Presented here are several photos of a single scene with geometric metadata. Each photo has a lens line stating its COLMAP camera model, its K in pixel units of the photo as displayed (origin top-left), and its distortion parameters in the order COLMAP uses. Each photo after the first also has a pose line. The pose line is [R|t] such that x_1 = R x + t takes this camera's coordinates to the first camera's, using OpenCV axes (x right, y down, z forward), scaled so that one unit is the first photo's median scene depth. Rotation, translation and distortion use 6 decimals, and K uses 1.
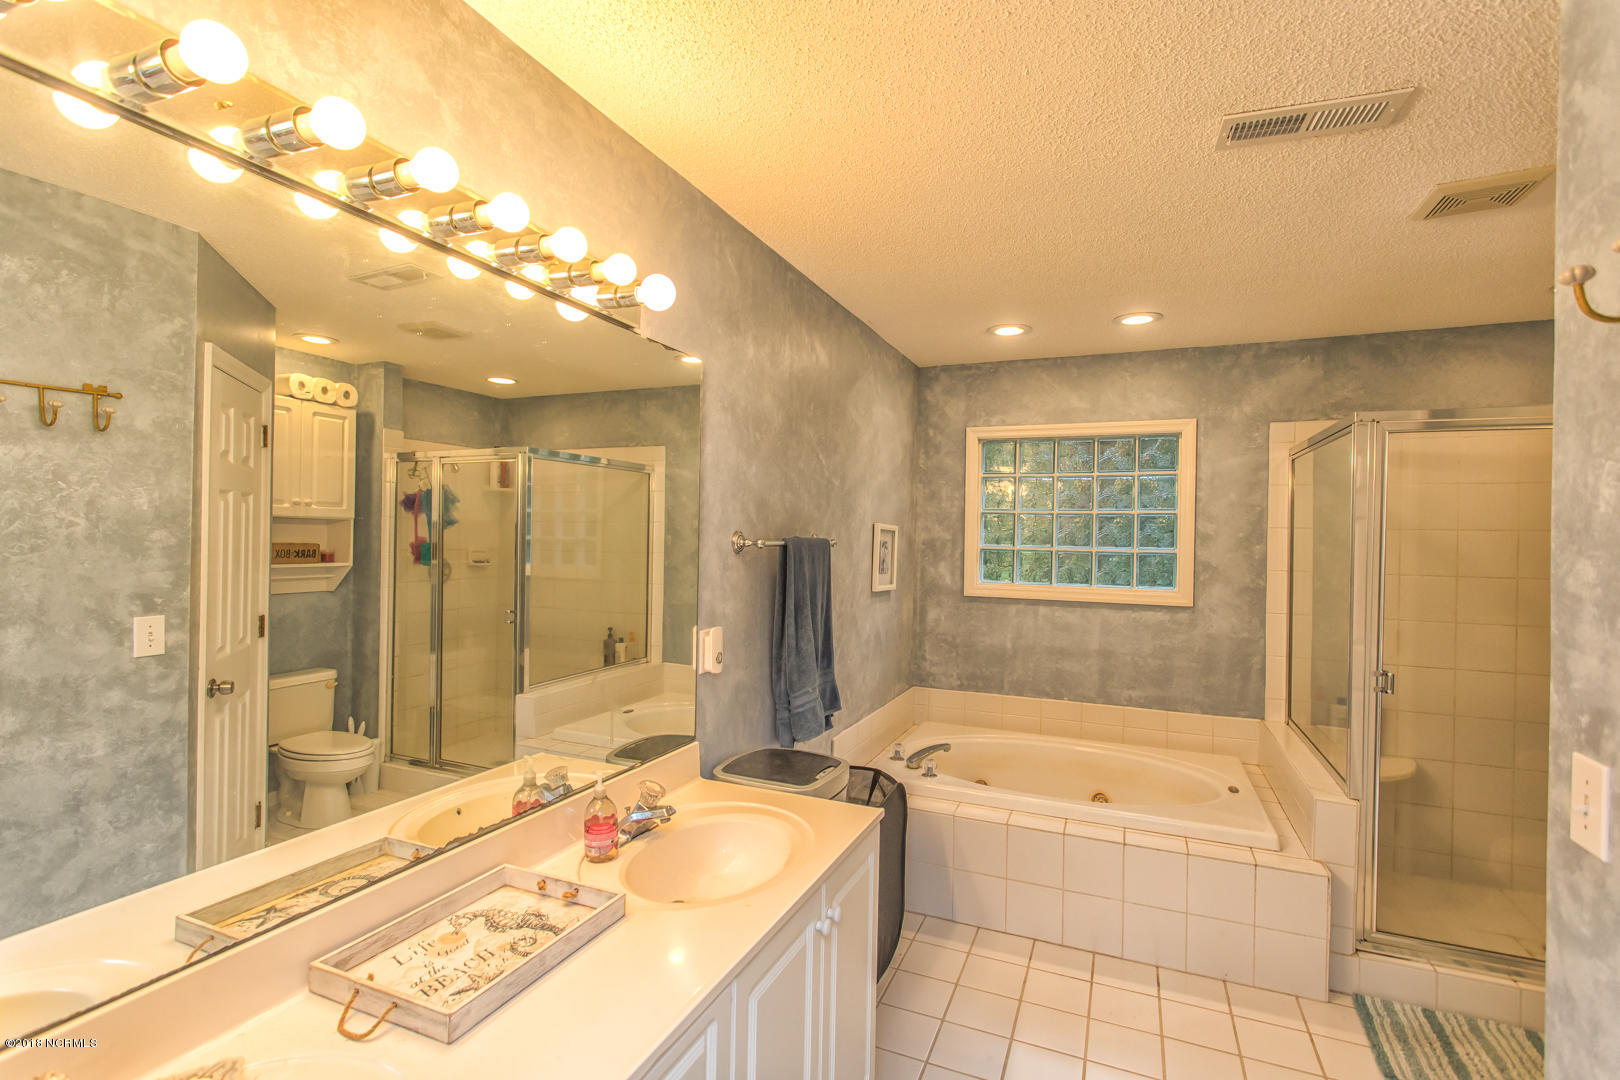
lens RADIAL K [[761.0, 0, 802.9], [0, 761.0, 538.7], [0, 0, 1]] dist [0.004967, 0.000760]
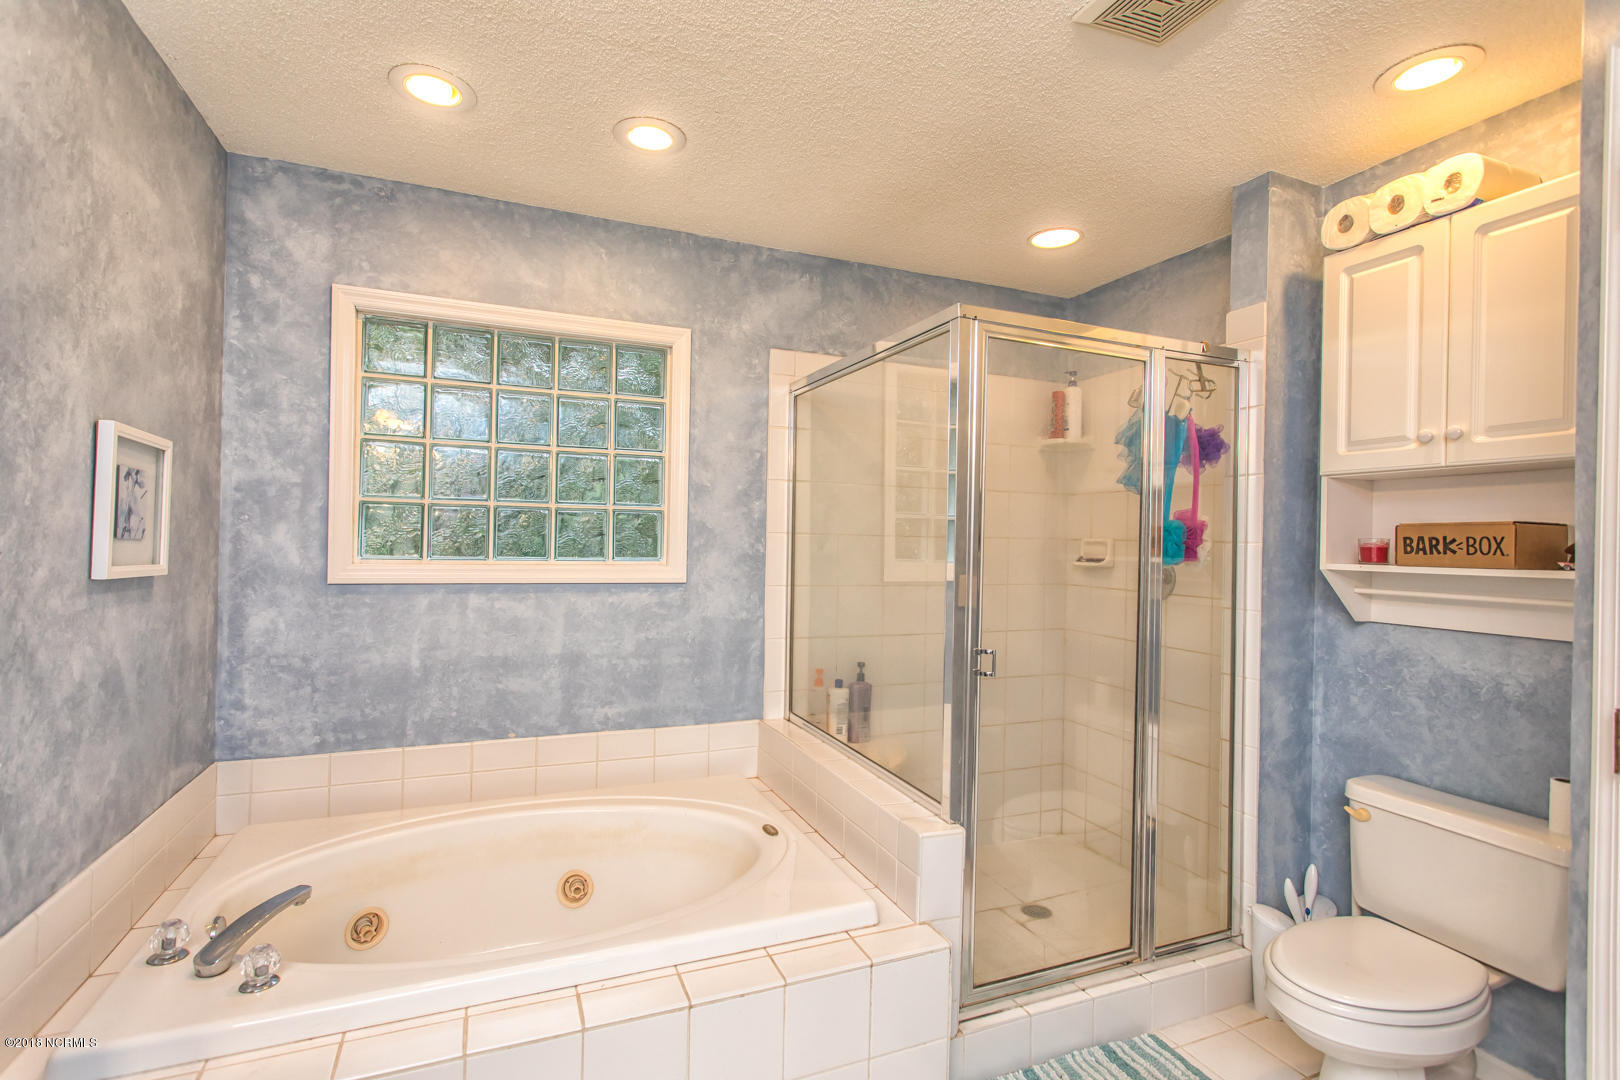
lens RADIAL K [[761.0, 0, 802.9], [0, 761.0, 538.7], [0, 0, 1]] dist [0.004967, 0.000760]
pose [[0.696689, -0.003576, 0.717365, 0.057265], [-0.005471, 0.999932, 0.010298, 0.037118], [-0.717353, -0.011099, 0.696622, 0.389606]]
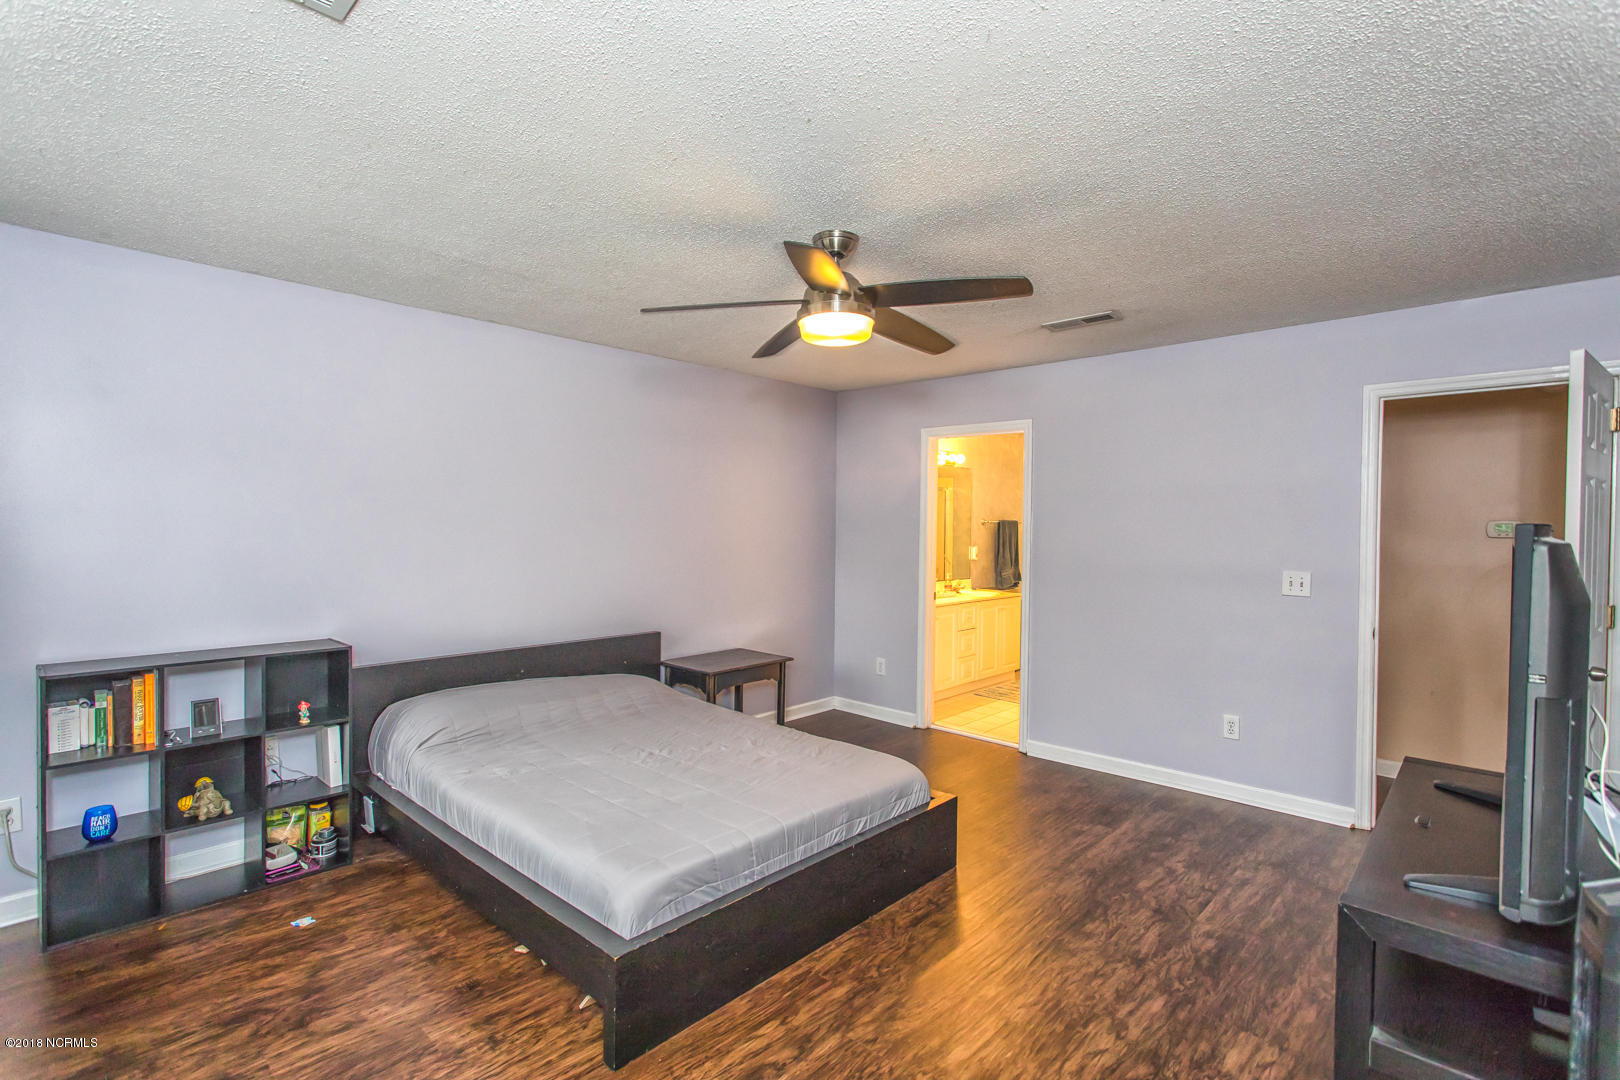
lens RADIAL K [[761.0, 0, 802.9], [0, 761.0, 538.7], [0, 0, 1]] dist [0.004967, 0.000760]
pose [[0.941108, -0.002060, -0.338101, 0.253014], [0.006818, 0.999894, 0.012887, 0.027460], [0.338039, -0.014433, 0.941022, -2.024356]]
